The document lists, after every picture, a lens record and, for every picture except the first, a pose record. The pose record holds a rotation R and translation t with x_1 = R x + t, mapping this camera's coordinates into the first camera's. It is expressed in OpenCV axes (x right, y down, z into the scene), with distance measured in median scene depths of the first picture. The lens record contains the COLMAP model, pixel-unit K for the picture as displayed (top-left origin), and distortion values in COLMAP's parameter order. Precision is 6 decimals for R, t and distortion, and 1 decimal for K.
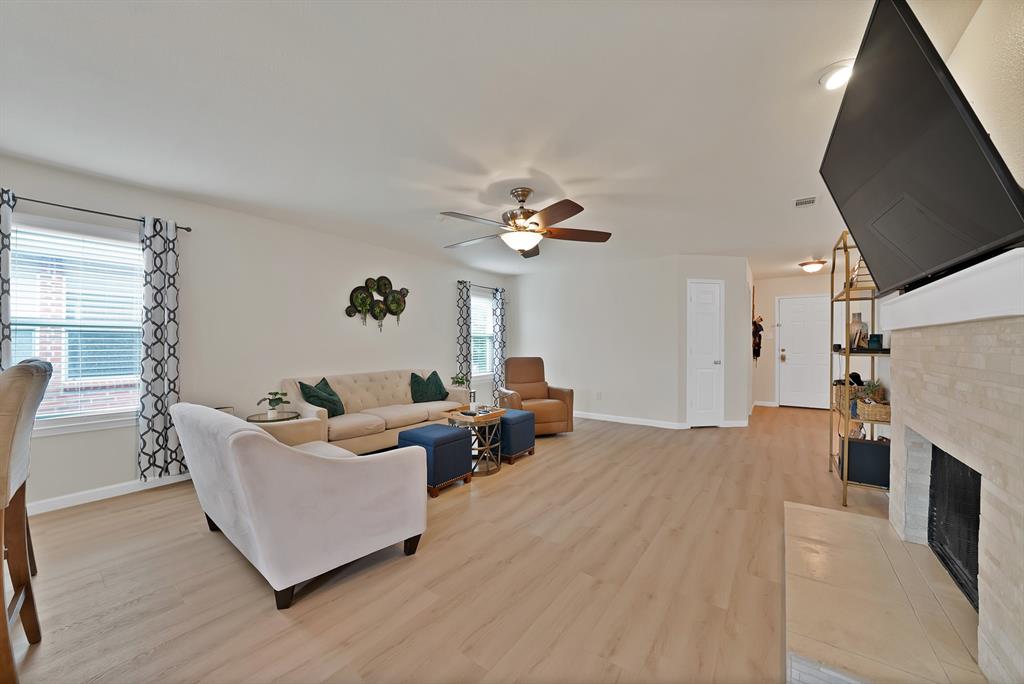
lens RADIAL K [[367.7, 0, 511.4], [0, 367.7, 339.9], [0, 0, 1]] dist [-0.022919, 0.000815]
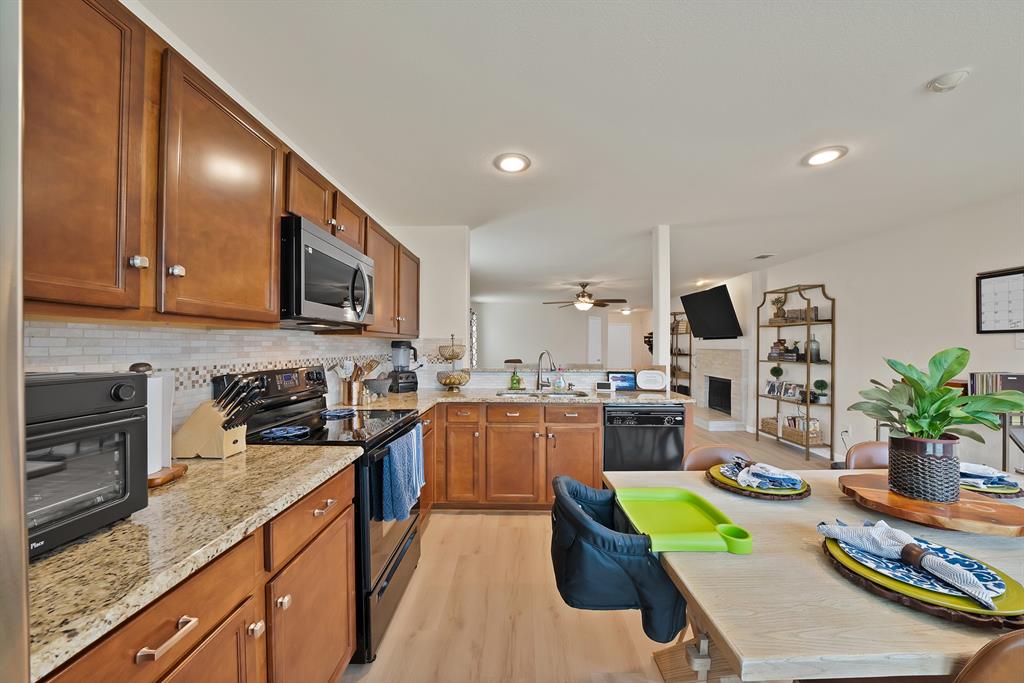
lens RADIAL K [[367.7, 0, 513.8], [0, 367.7, 344.8], [0, 0, 1]] dist [-0.022919, 0.000815]
pose [[0.811915, 0.004008, 0.583762, -1.020374], [-0.009206, 0.999940, 0.005939, -0.031143], [-0.583703, -0.010197, 0.811903, -0.348715]]
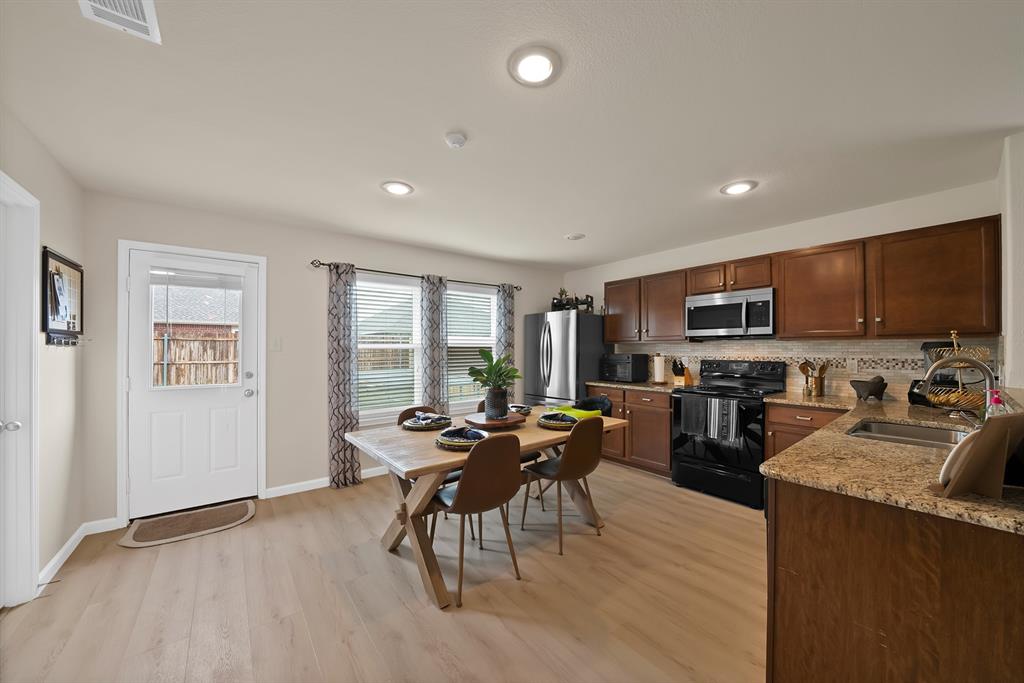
lens RADIAL K [[367.7, 0, 511.7], [0, 367.7, 348.9], [0, 0, 1]] dist [-0.022919, 0.000815]
pose [[-0.271977, -0.000778, -0.962303, -0.129521], [0.011422, 0.999927, -0.004037, -0.026975], [0.962236, -0.012090, -0.271948, -0.133751]]
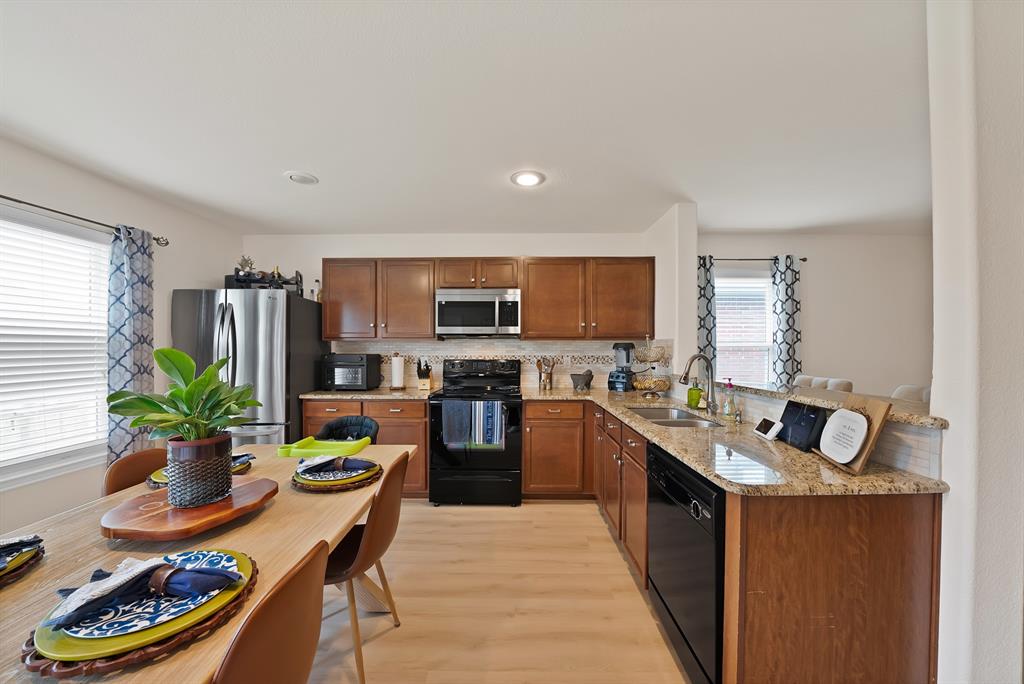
lens RADIAL K [[367.7, 0, 510.6], [0, 367.7, 348.6], [0, 0, 1]] dist [-0.022919, 0.000815]
pose [[0.583301, 0.000926, -0.812255, -0.335662], [0.009290, 0.999926, 0.007811, -0.028456], [0.812203, -0.012102, 0.583250, -0.280177]]
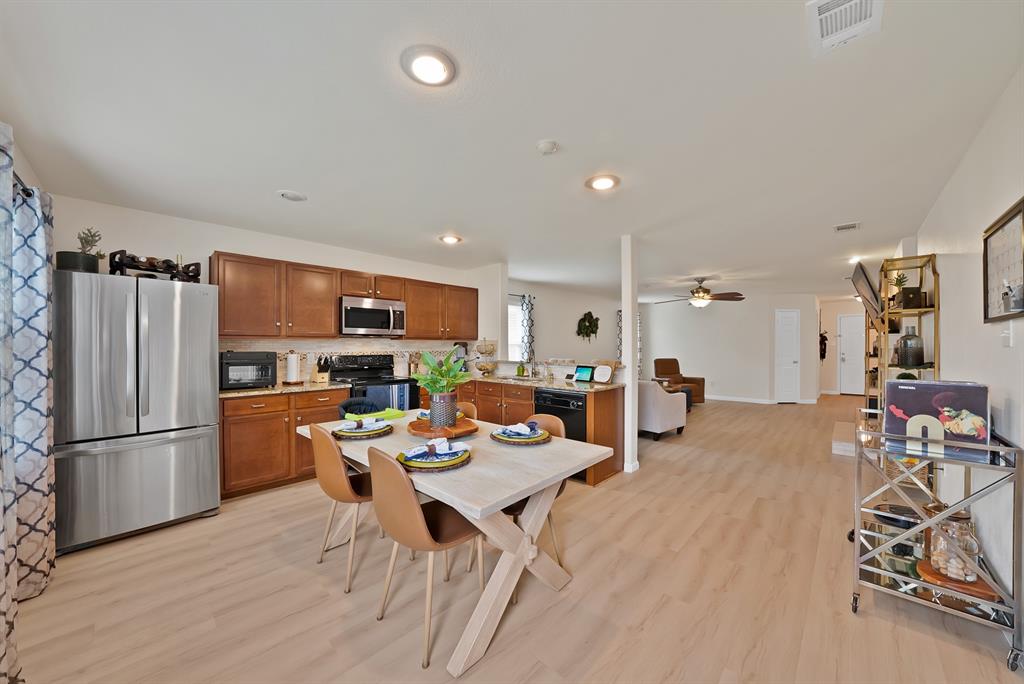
lens RADIAL K [[367.7, 0, 510.9], [0, 367.7, 341.5], [0, 0, 1]] dist [-0.022919, 0.000815]
pose [[0.992702, -0.002361, -0.120570, -0.507893], [0.002528, 0.999996, 0.001229, -0.034902], [0.120566, -0.001525, 0.992704, -0.763508]]
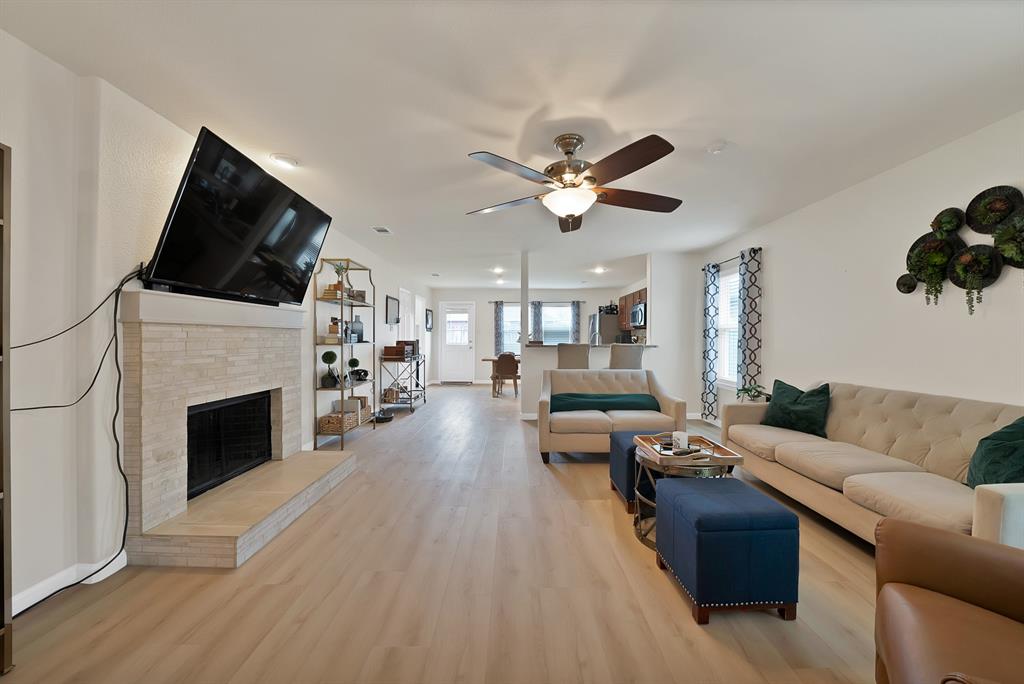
lens RADIAL K [[367.7, 0, 517.9], [0, 367.7, 335.9], [0, 0, 1]] dist [-0.022919, 0.000815]
pose [[-0.799396, -0.005719, -0.600777, 0.367569], [0.003135, 0.999901, -0.013690, 0.010351], [0.600797, -0.012827, -0.799299, 0.994274]]
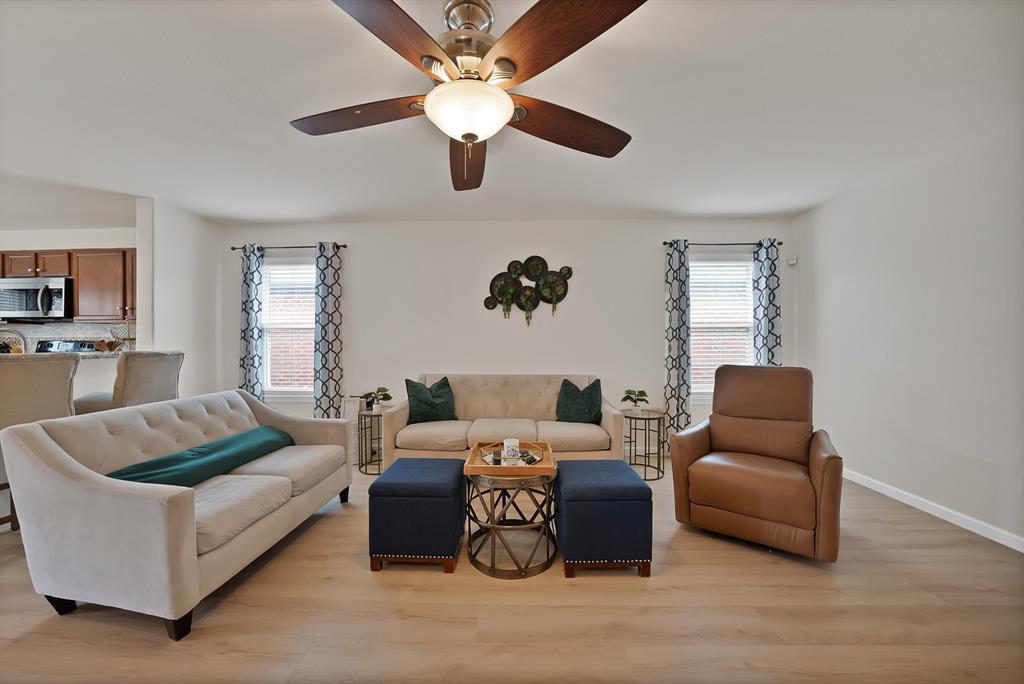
lens RADIAL K [[367.7, 0, 514.1], [0, 367.7, 343.4], [0, 0, 1]] dist [-0.022919, 0.000815]
pose [[0.566530, 0.004521, -0.824029, 0.286841], [0.011108, 0.999852, 0.013122, 0.006749], [0.823966, -0.016587, 0.566396, 0.505457]]
